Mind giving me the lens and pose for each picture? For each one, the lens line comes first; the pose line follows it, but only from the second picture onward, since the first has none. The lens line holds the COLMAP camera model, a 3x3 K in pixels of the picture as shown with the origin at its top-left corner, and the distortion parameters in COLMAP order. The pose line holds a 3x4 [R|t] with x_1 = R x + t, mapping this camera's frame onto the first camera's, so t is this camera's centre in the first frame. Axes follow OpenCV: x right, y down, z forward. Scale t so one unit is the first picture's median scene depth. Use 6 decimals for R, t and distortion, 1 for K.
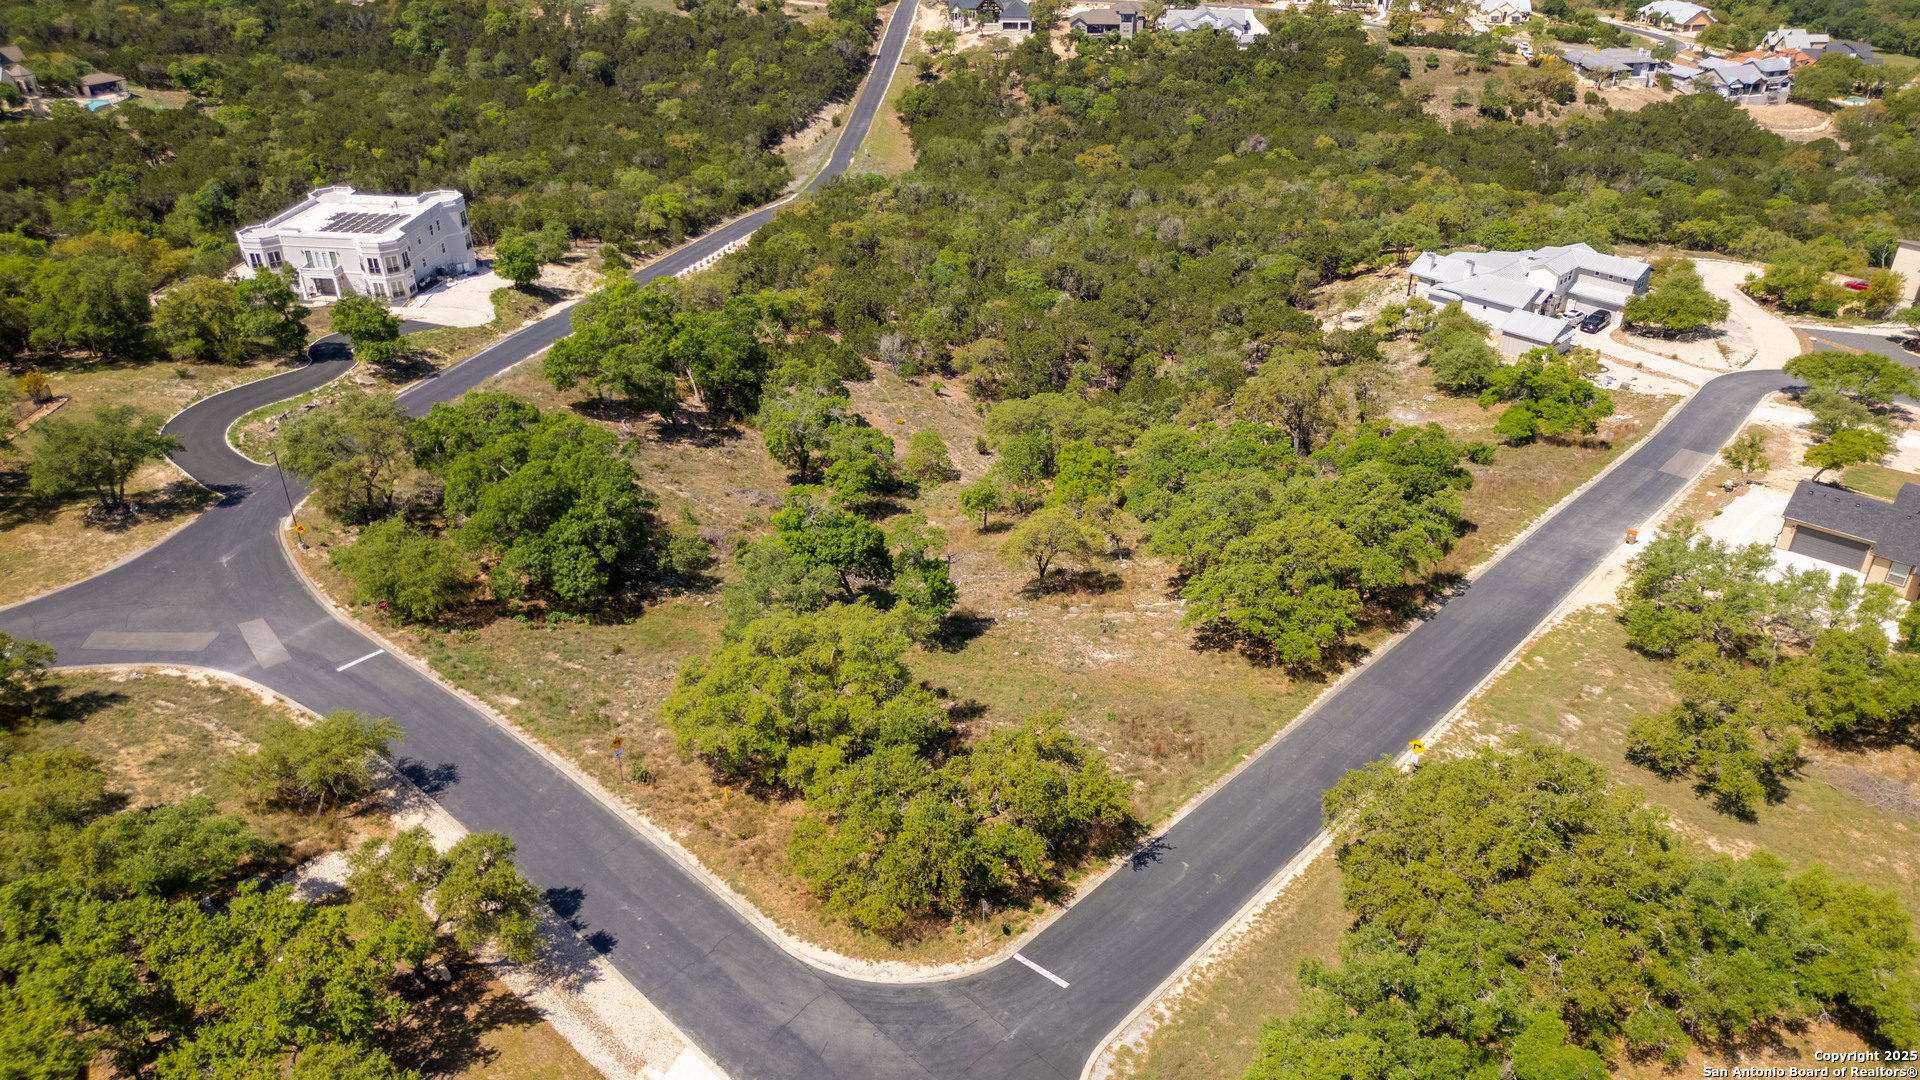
lens RADIAL K [[1340.1, 0, 949.0], [0, 1340.1, 537.1], [0, 0, 1]] dist [0.079845, -0.083447]
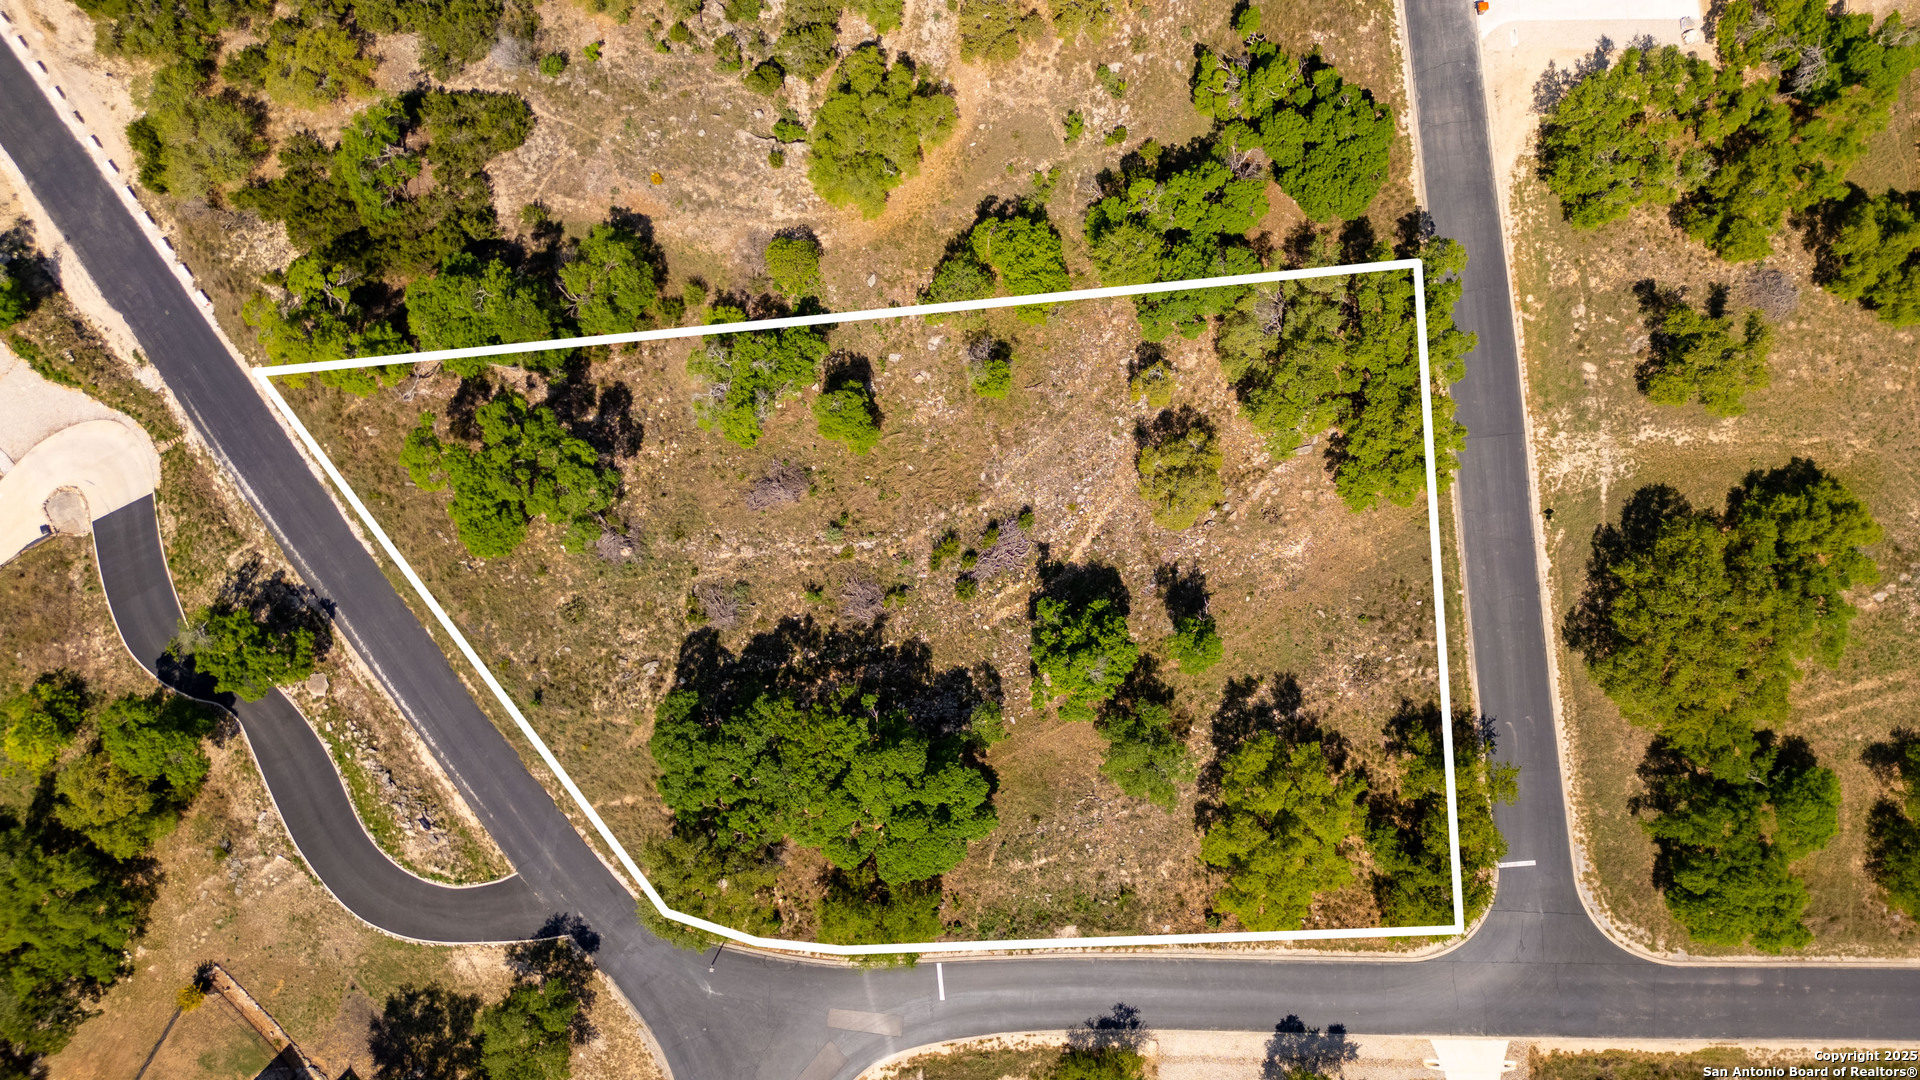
lens RADIAL K [[1340.1, 0, 949.0], [0, 1340.1, 537.1], [0, 0, 1]] dist [0.079845, -0.083447]
pose [[0.705886, -0.708144, -0.016057, -0.046400], [0.366118, 0.345357, 0.864110, -0.605633], [-0.606369, -0.615842, 0.503047, 0.296555]]
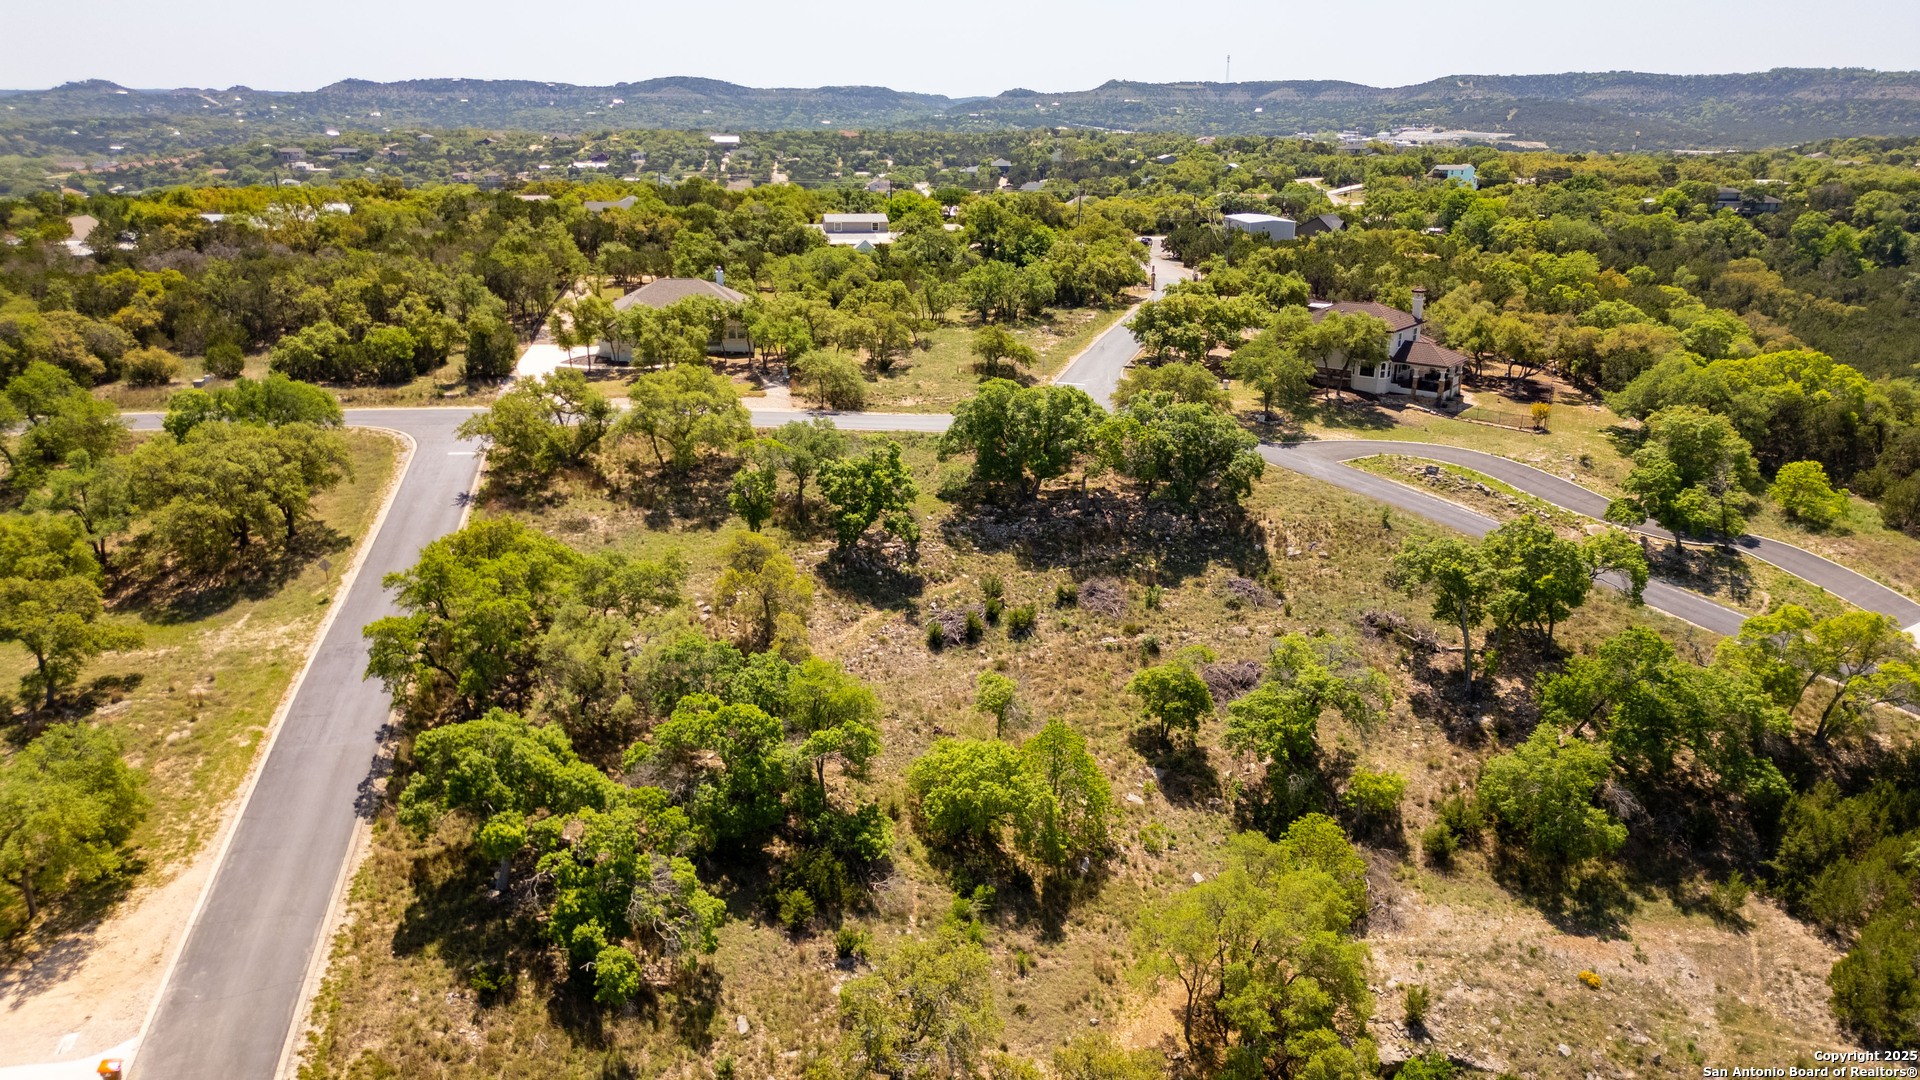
lens RADIAL K [[1340.1, 0, 949.0], [0, 1340.1, 537.1], [0, 0, 1]] dist [0.079845, -0.083447]
pose [[-0.617446, 0.247947, -0.746514, 0.415664], [-0.400733, 0.717490, 0.569755, -0.366718], [0.676885, 0.650946, -0.343651, 0.815224]]
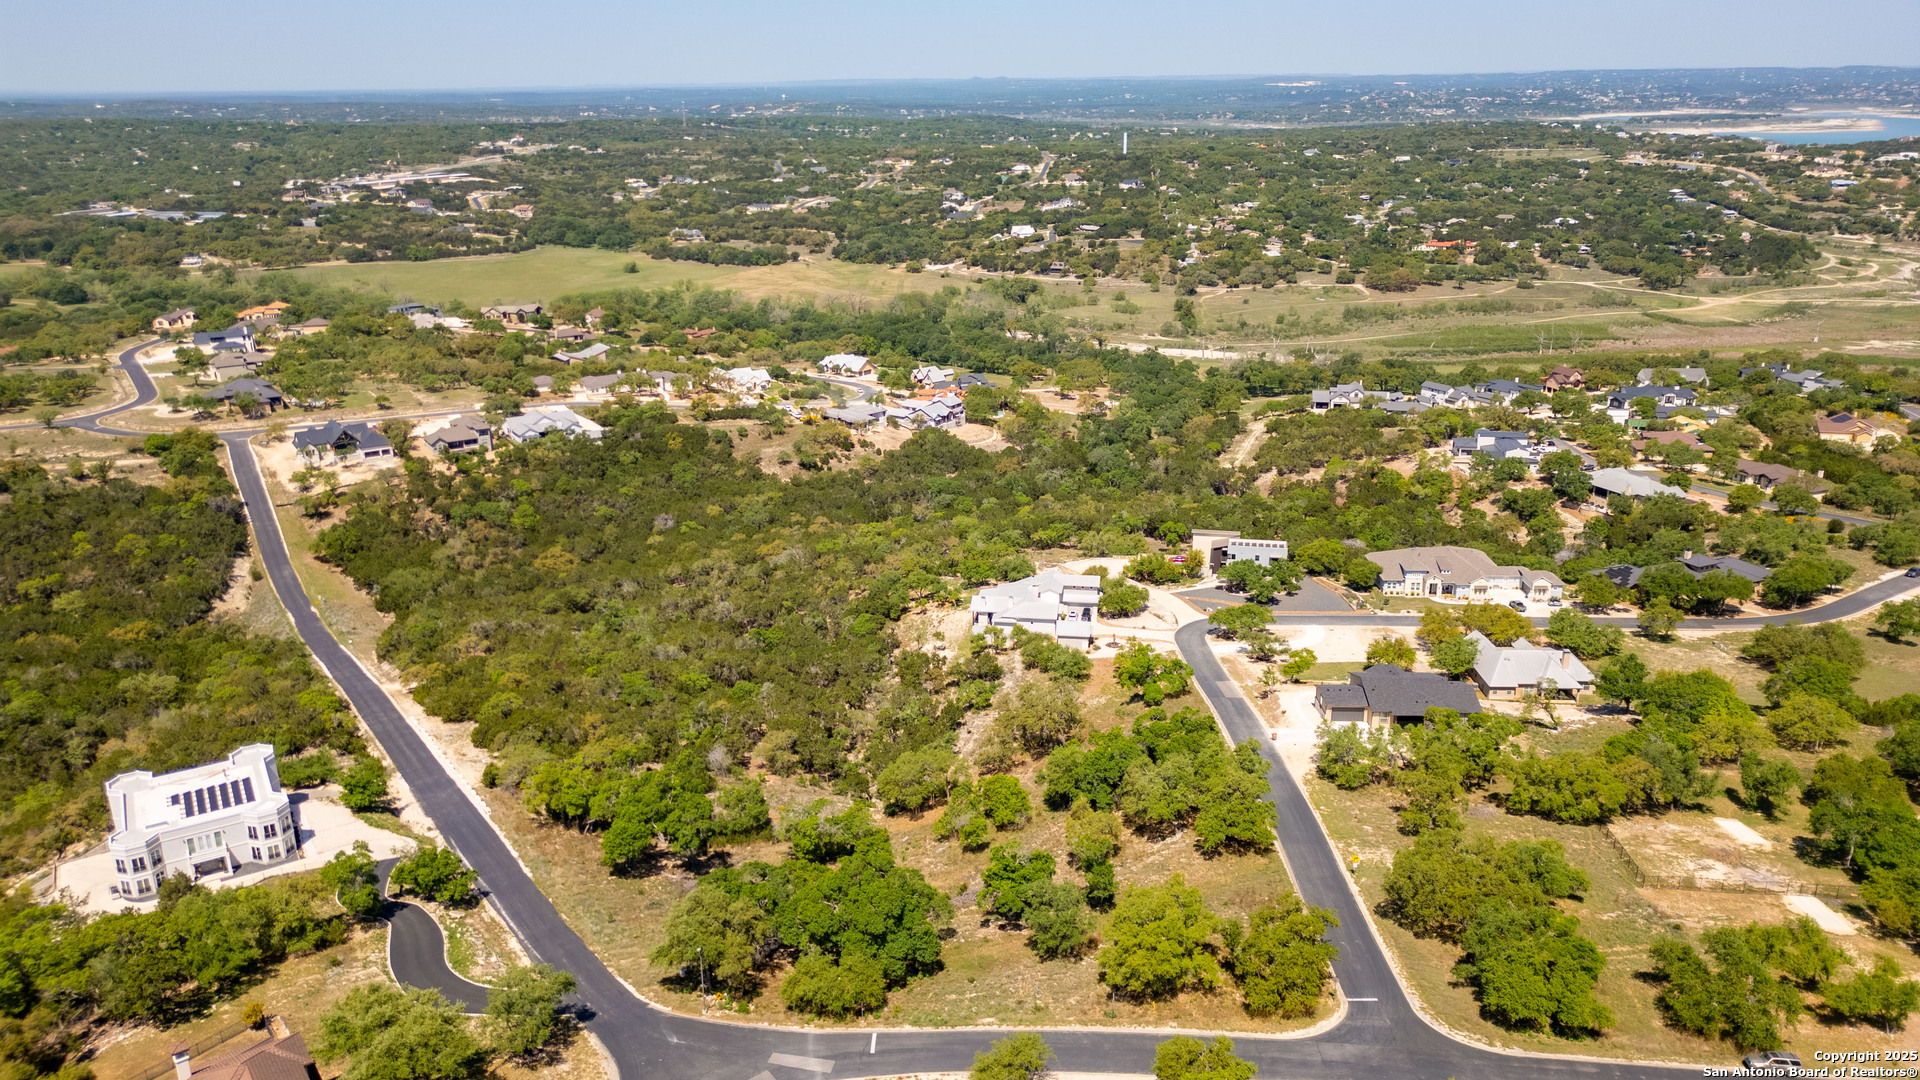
lens RADIAL K [[1340.1, 0, 949.0], [0, 1340.1, 537.1], [0, 0, 1]] dist [0.079845, -0.083447]
pose [[0.788852, -0.196793, 0.582224, -0.572895], [0.316946, 0.941919, -0.111059, -0.125936], [-0.526552, 0.272143, 0.805408, -0.220930]]
